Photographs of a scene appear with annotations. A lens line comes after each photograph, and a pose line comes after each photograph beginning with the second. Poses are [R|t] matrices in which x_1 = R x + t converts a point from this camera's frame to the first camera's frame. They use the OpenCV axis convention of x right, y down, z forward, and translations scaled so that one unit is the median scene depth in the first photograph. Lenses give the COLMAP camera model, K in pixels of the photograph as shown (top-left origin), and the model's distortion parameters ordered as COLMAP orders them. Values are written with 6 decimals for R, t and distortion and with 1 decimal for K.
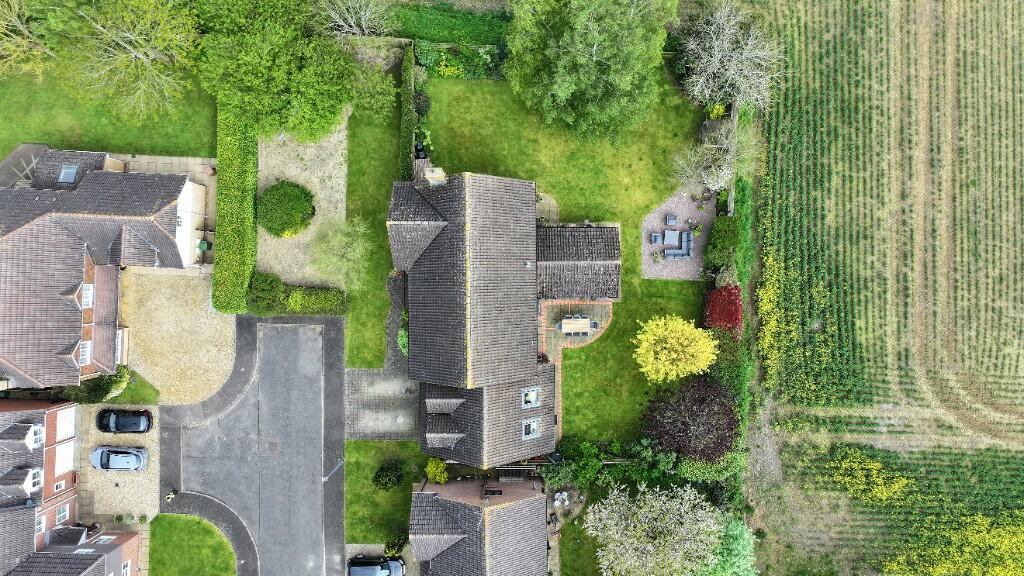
lens RADIAL K [[689.9, 0, 512.0], [0, 689.9, 288.0], [0, 0, 1]] dist [0.003466, 0.001226]
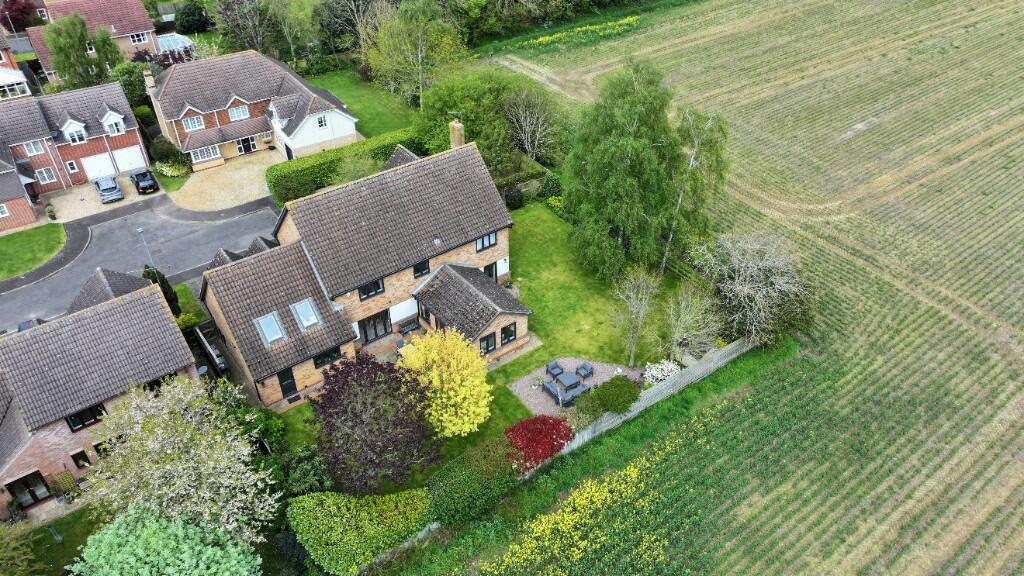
lens RADIAL K [[689.9, 0, 512.0], [0, 689.9, 288.0], [0, 0, 1]] dist [0.003466, 0.001226]
pose [[0.598300, 0.505588, -0.621625, 0.631325], [-0.801249, 0.371611, -0.468940, 0.312876], [-0.006088, 0.778643, 0.627437, 0.411766]]
